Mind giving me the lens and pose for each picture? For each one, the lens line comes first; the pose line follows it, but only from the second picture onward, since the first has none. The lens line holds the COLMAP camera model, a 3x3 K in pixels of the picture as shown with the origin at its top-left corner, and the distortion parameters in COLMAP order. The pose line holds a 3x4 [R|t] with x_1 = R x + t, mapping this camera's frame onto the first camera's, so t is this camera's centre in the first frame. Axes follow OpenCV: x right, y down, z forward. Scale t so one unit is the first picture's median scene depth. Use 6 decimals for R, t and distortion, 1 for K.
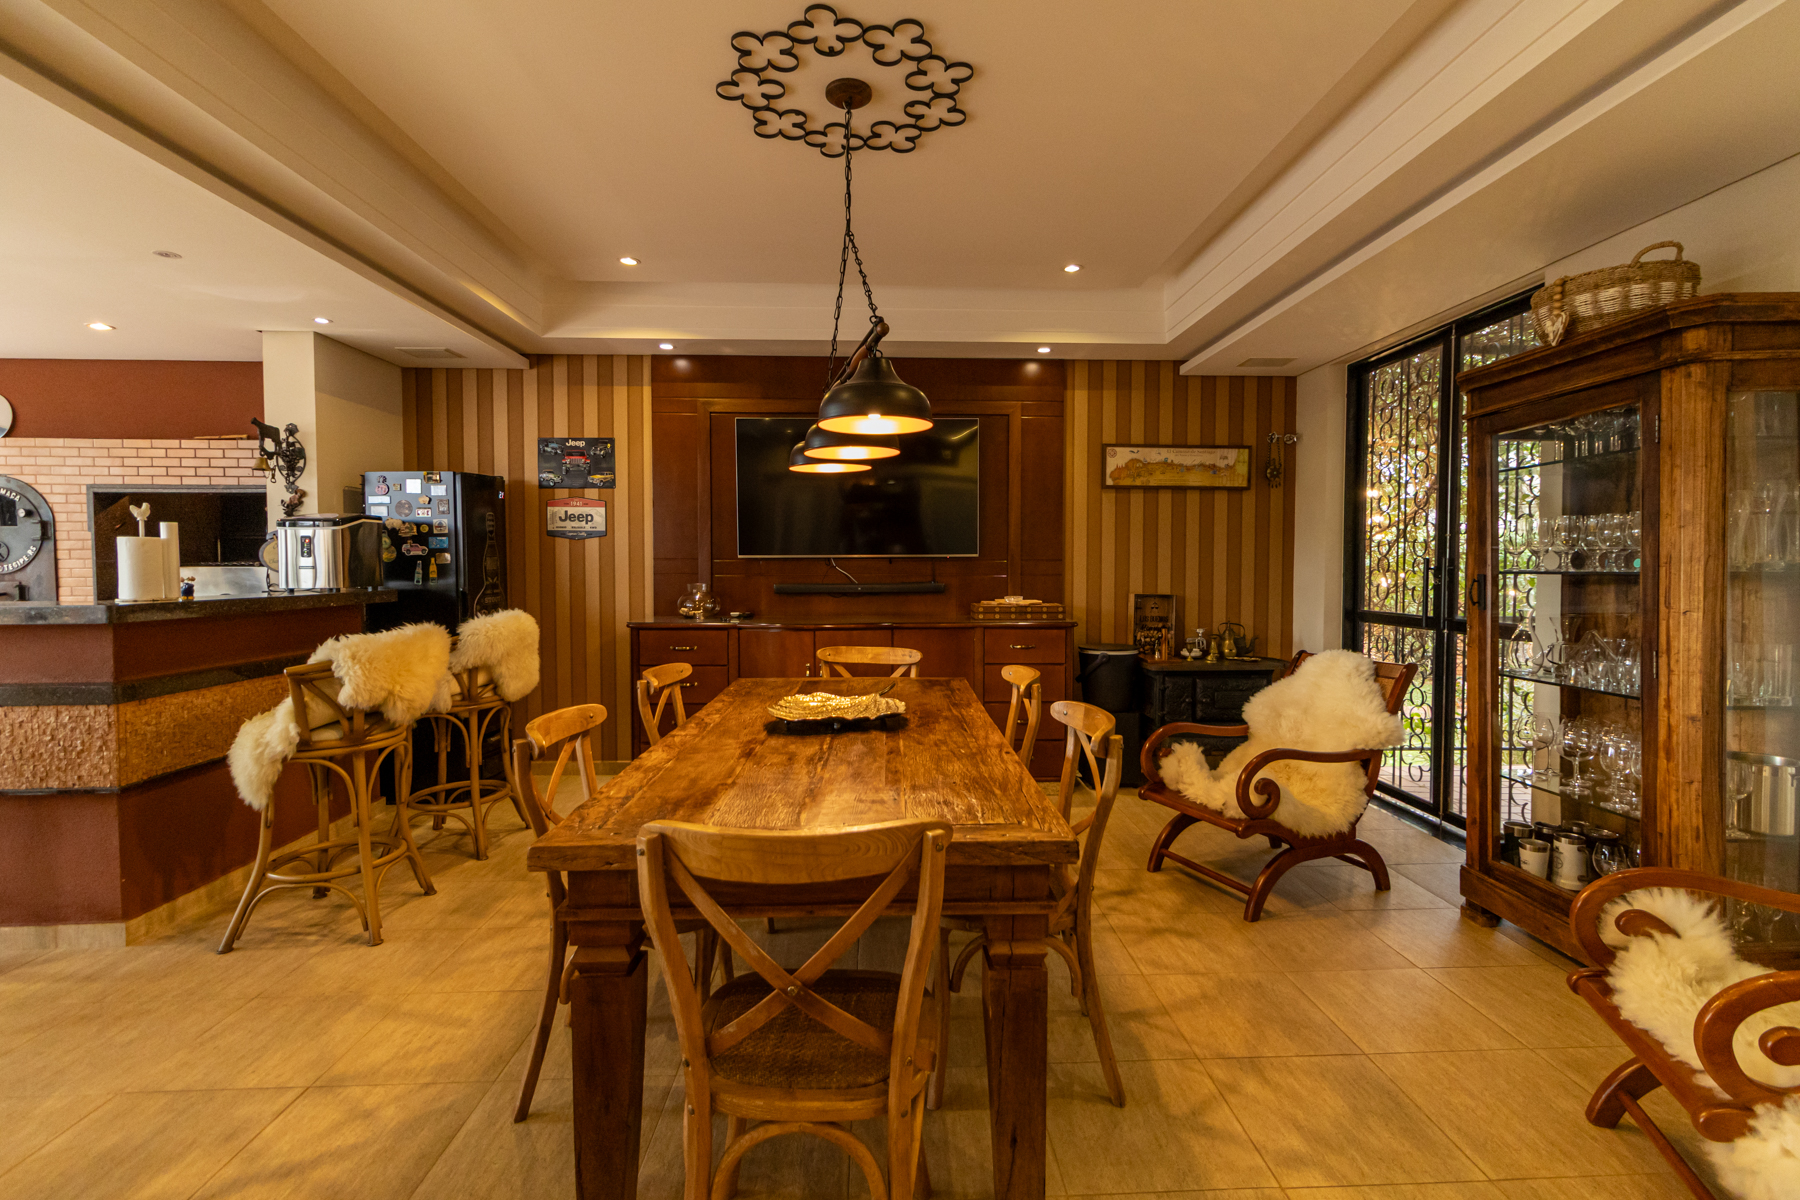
lens RADIAL K [[844.1, 0, 913.9], [0, 844.1, 589.9], [0, 0, 1]] dist [0.000206, 0.001796]
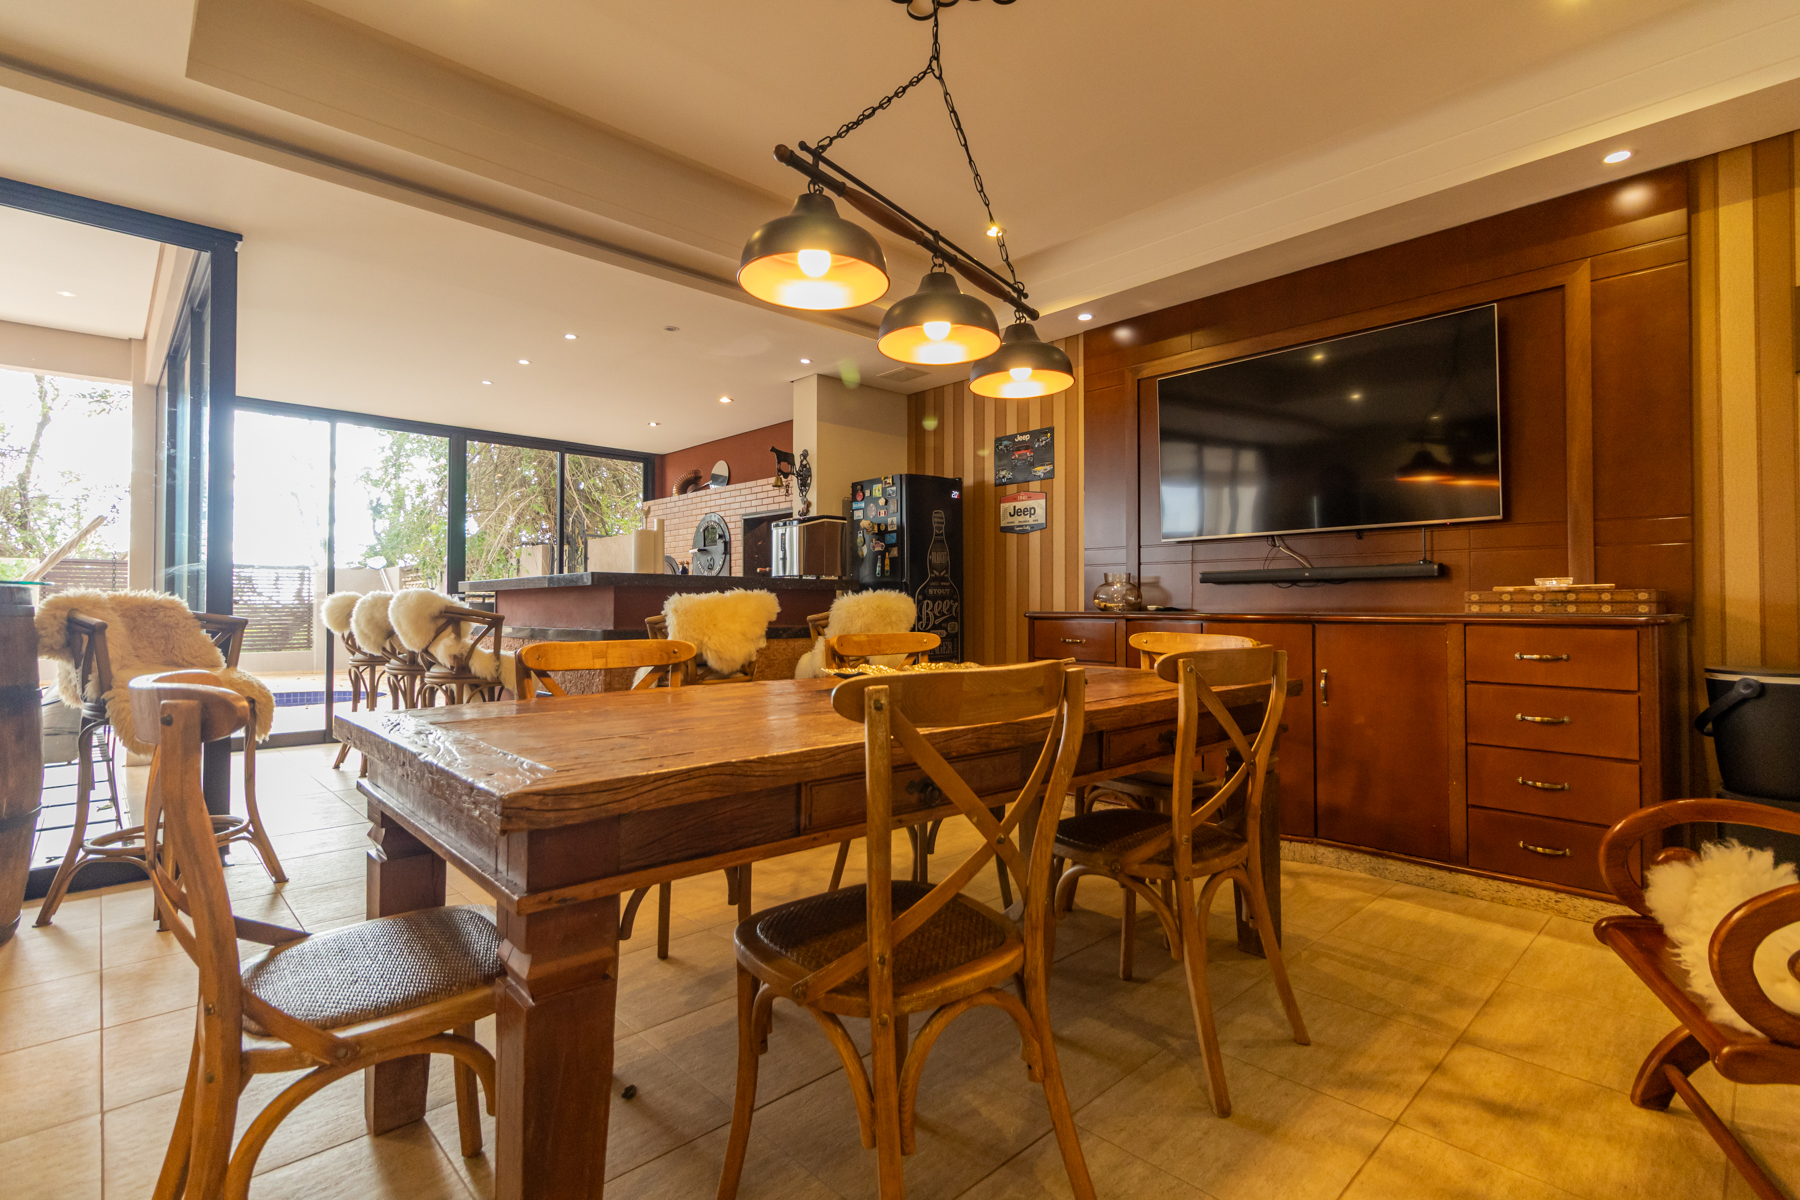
lens RADIAL K [[844.1, 0, 908.0], [0, 844.1, 606.6], [0, 0, 1]] dist [0.000206, 0.001796]
pose [[0.659216, -0.000099, -0.751954, 0.291303], [-0.023769, 0.999498, -0.020969, 0.056261], [0.751578, 0.031696, 0.658882, 0.272649]]
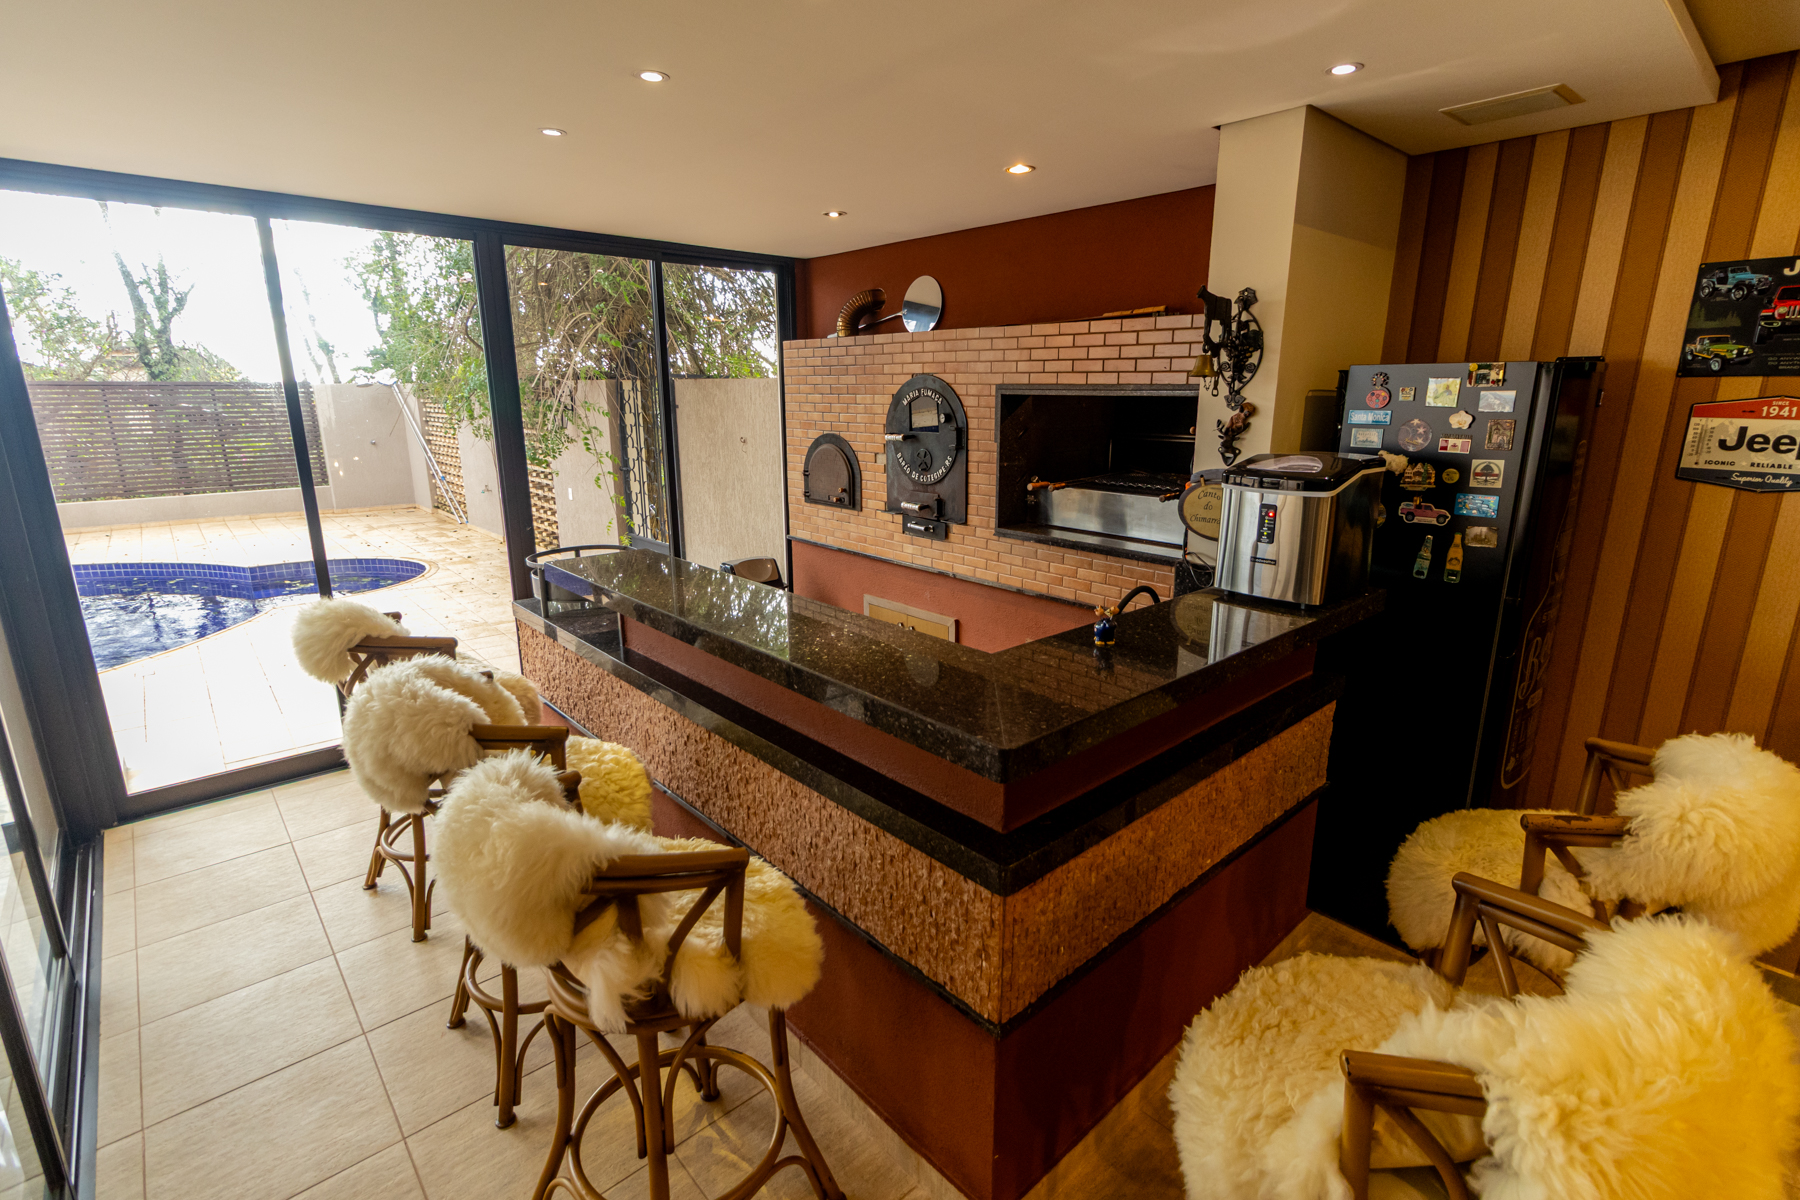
lens RADIAL K [[844.1, 0, 908.9], [0, 844.1, 600.9], [0, 0, 1]] dist [0.000206, 0.001796]
pose [[0.638372, 0.189986, -0.745913, -0.379709], [-0.028269, 0.974194, 0.223937, -0.102227], [0.769208, -0.121869, 0.627269, 0.393952]]
